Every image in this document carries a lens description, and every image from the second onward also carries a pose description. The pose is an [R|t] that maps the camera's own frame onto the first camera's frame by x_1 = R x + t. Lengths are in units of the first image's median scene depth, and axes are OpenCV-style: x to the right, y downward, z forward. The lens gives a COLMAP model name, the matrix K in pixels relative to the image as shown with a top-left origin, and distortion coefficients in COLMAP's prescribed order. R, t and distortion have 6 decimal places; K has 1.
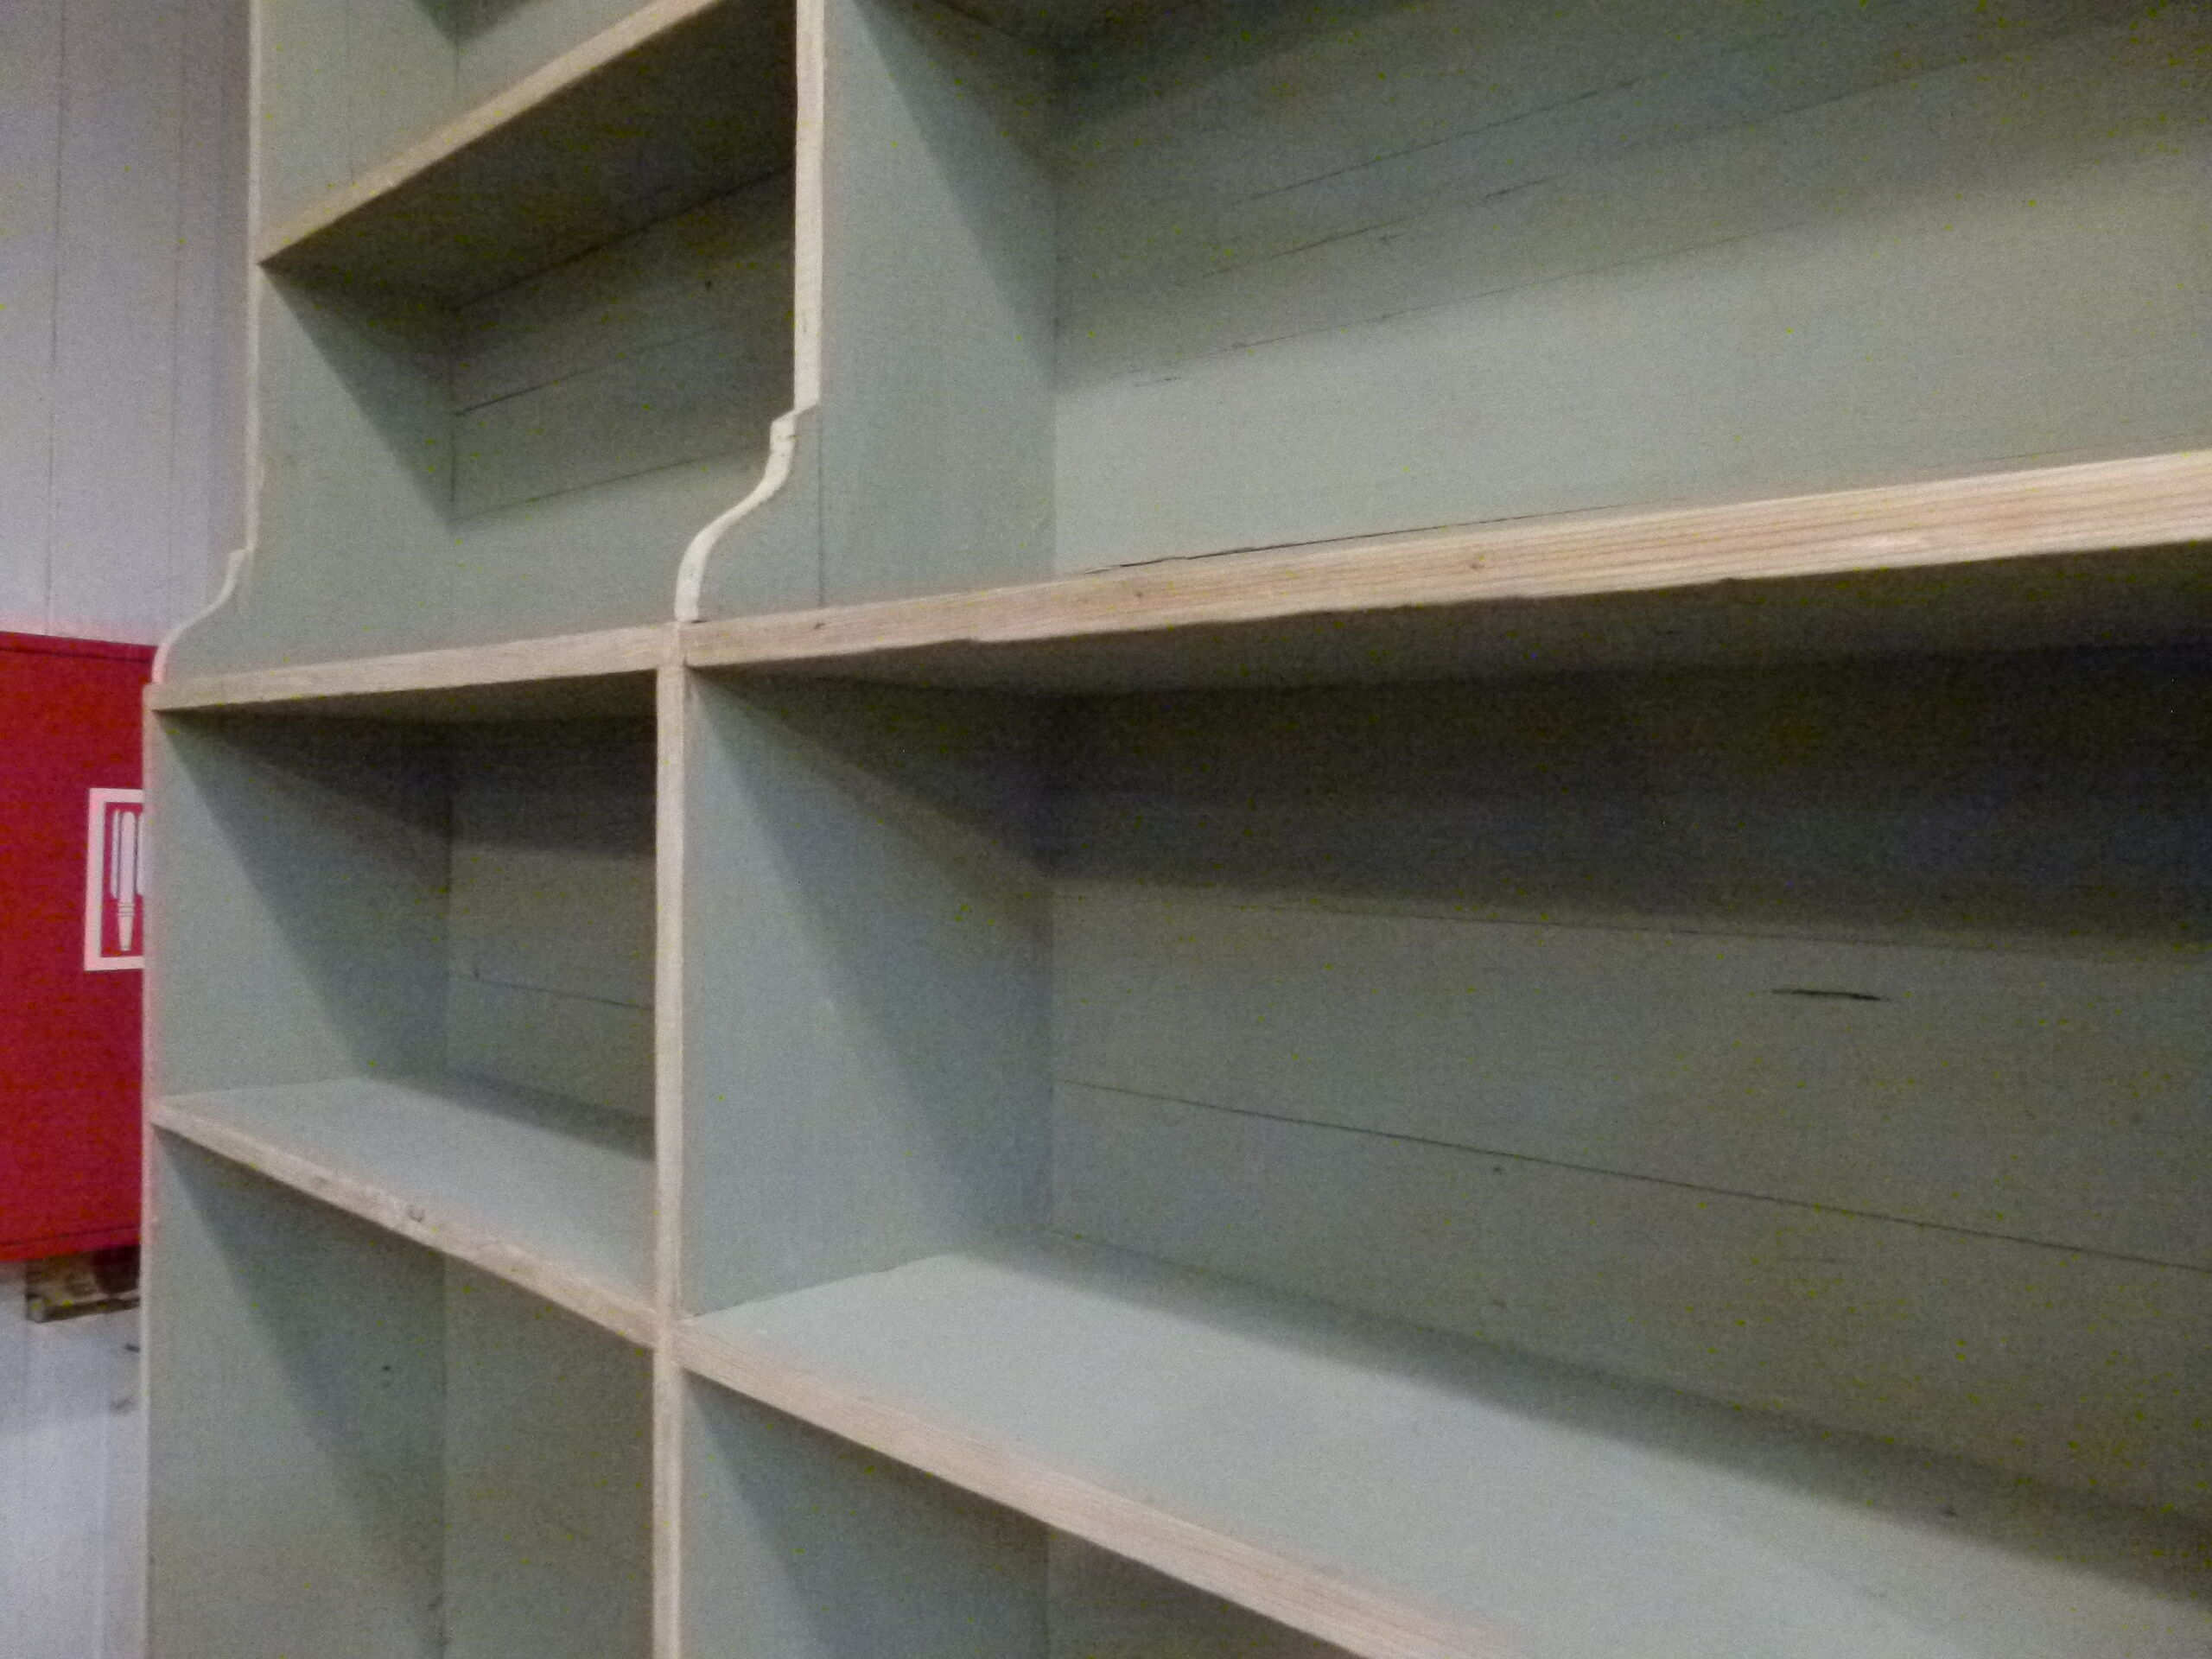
lens RADIAL K [[1636.3, 0, 1068.0], [0, 1636.3, 831.4], [0, 0, 1]] dist [-0.031149, 0.006817]
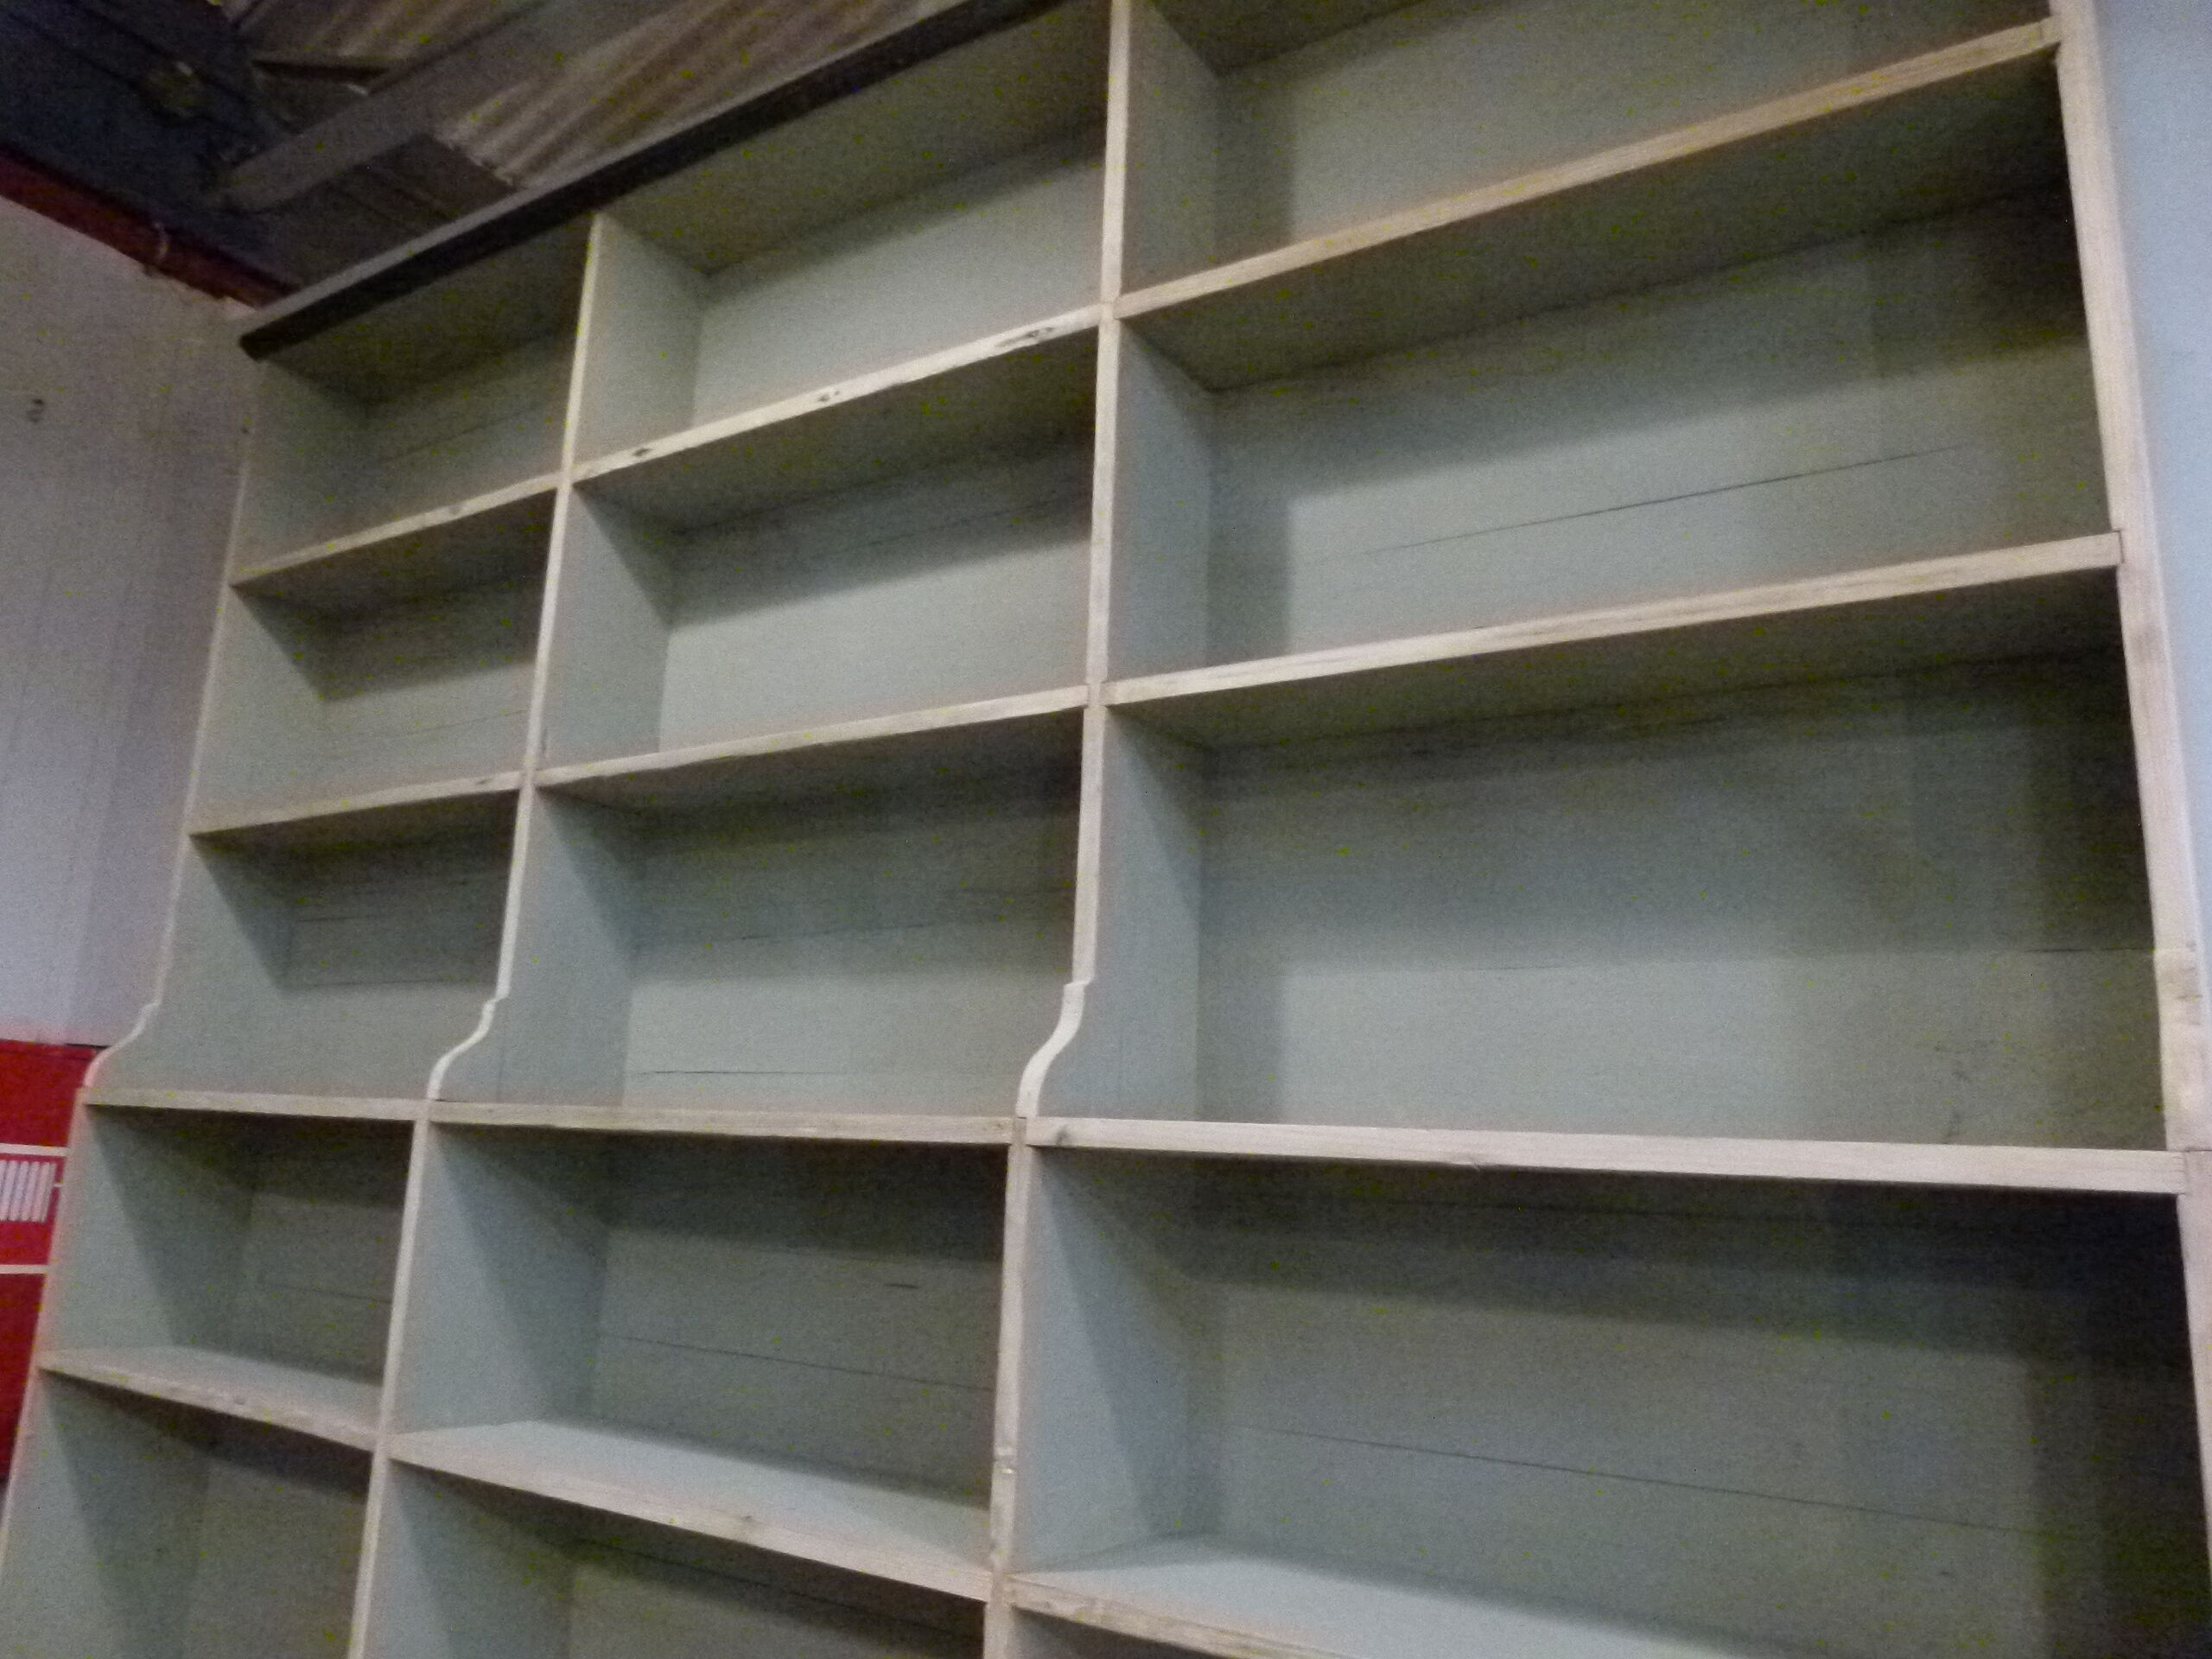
lens RADIAL K [[1636.3, 0, 1068.0], [0, 1636.3, 831.4], [0, 0, 1]] dist [-0.031149, 0.006817]
pose [[0.986750, 0.069293, 0.146705, 0.230474], [-0.034944, 0.973757, -0.224892, -0.016005], [-0.158439, 0.216786, 0.963276, -1.154457]]
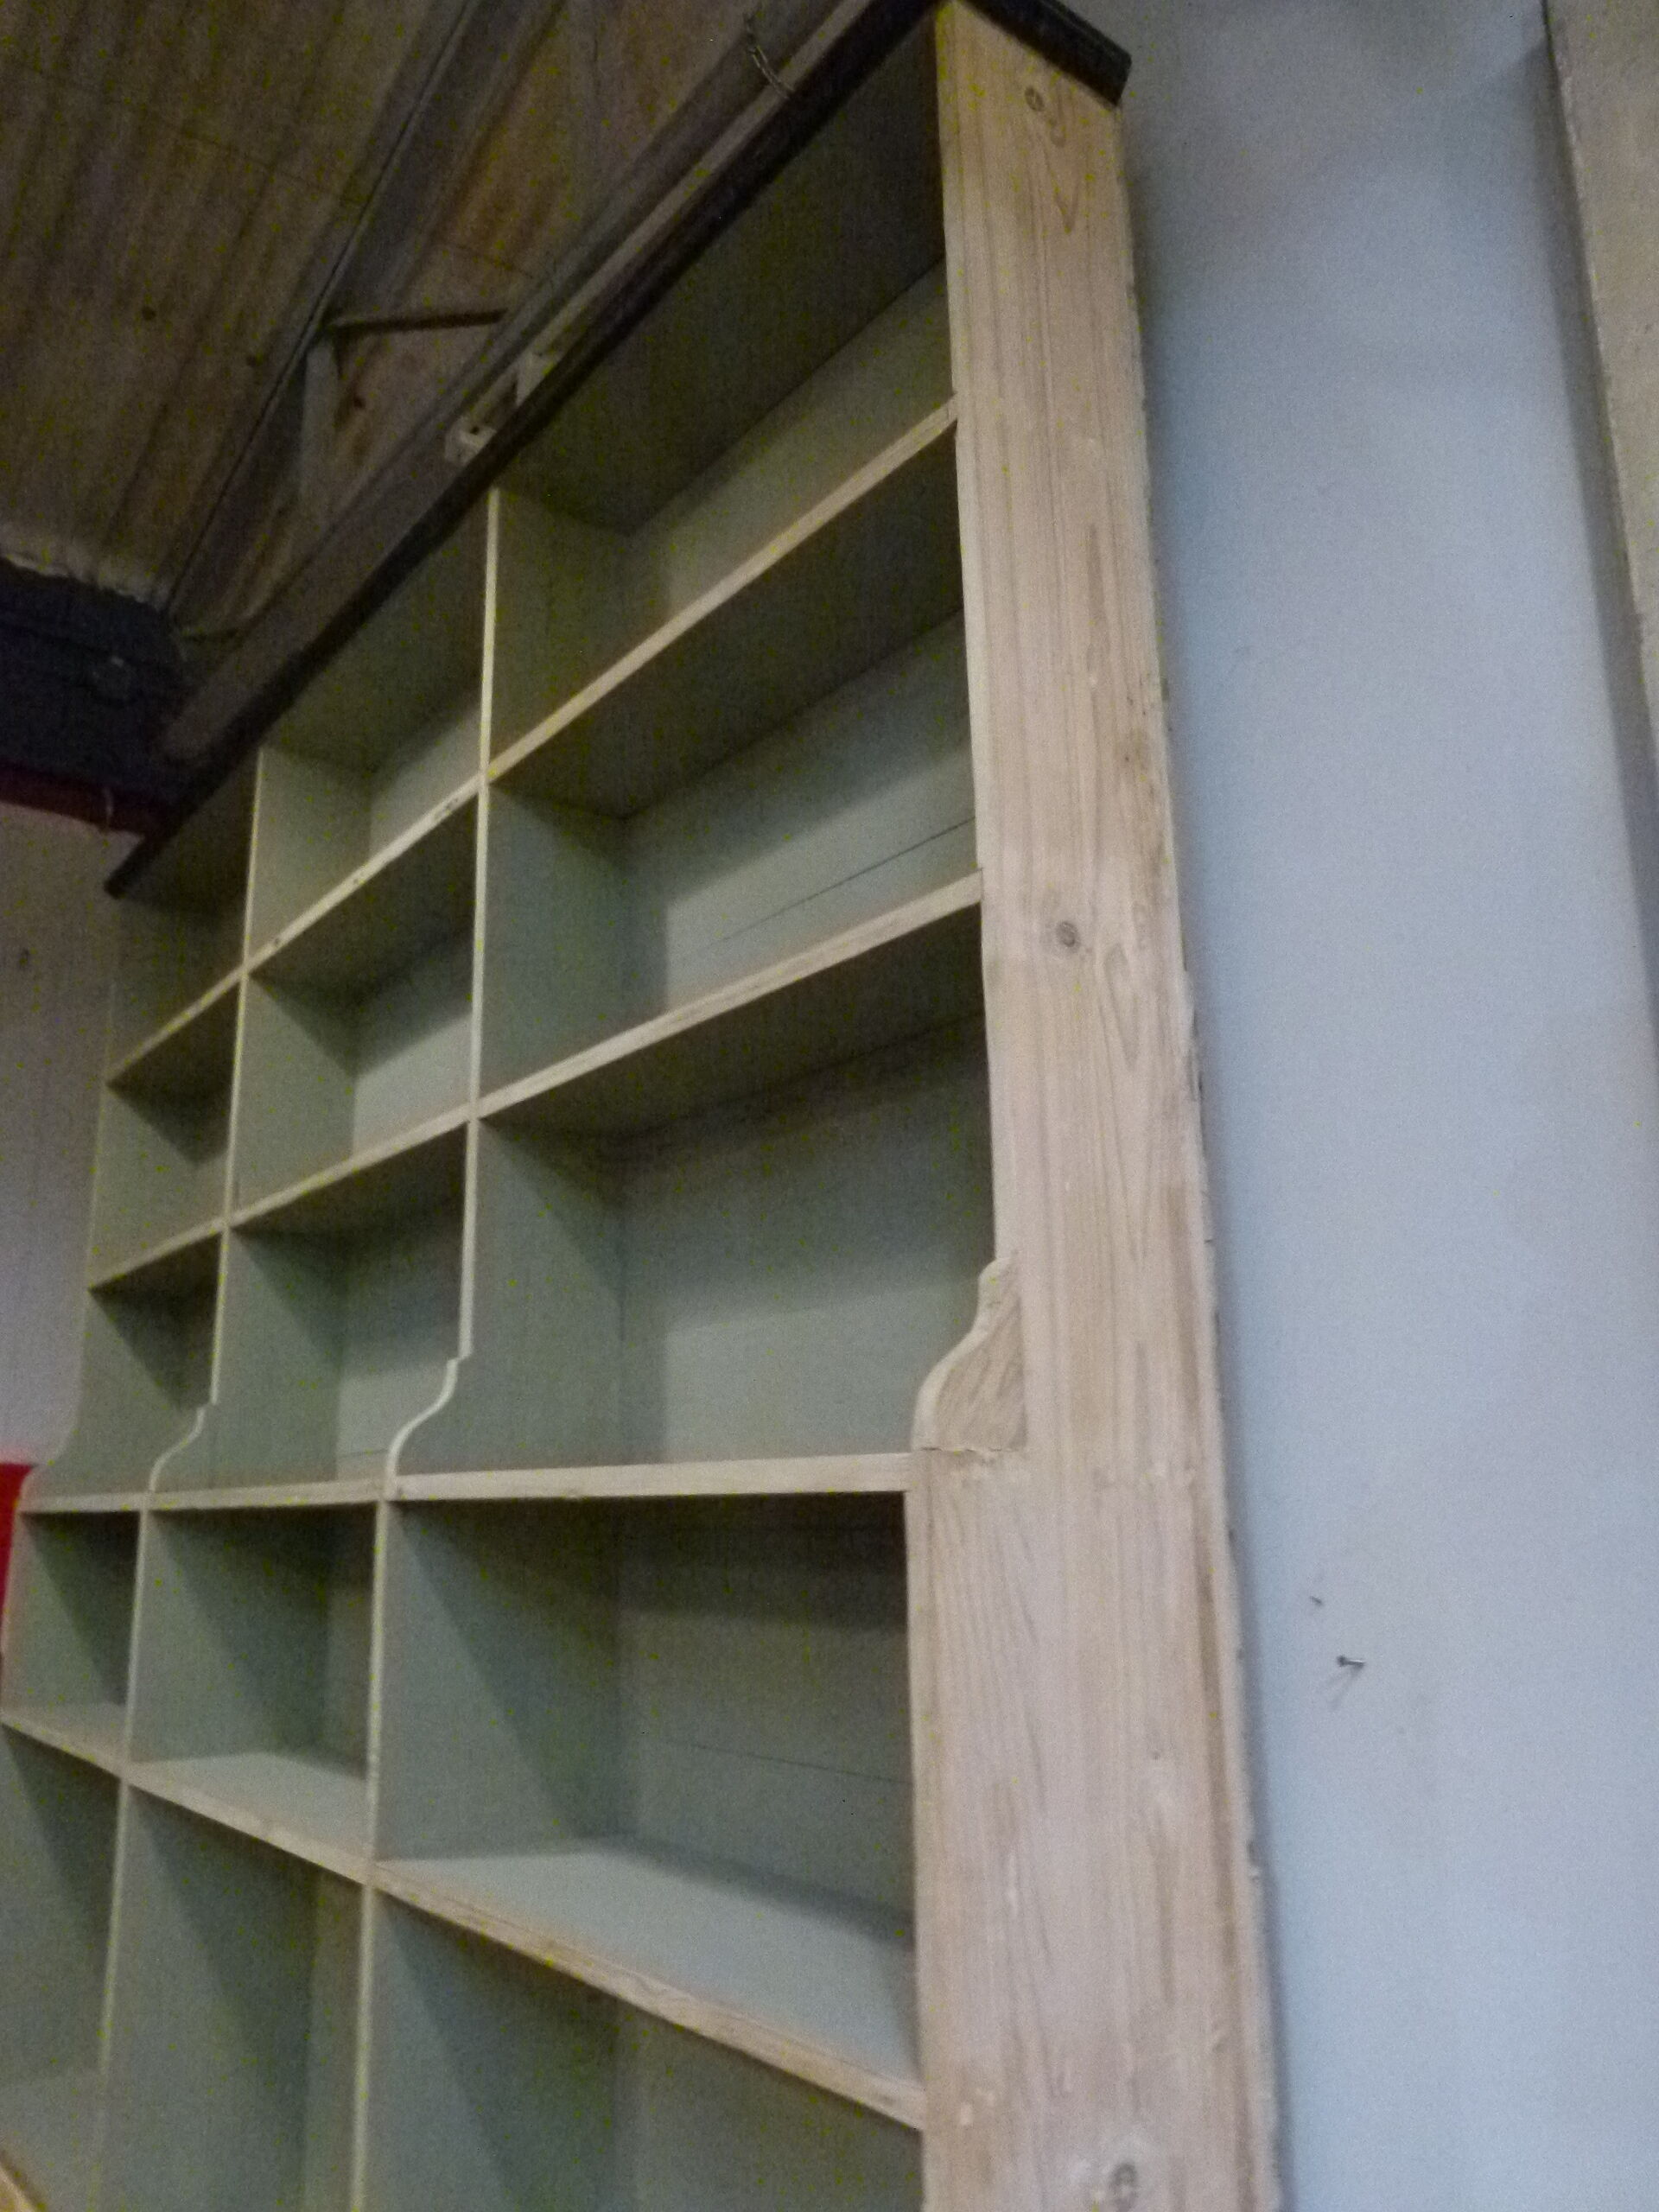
lens RADIAL K [[1636.3, 0, 811.8], [0, 1636.3, 1106.9], [0, 0, 1]] dist [-0.031149, 0.006817]
pose [[0.985711, -0.065831, -0.155049, 1.166189], [0.023270, 0.964861, -0.261728, -0.010153], [0.166831, 0.254380, 0.952606, -1.374084]]
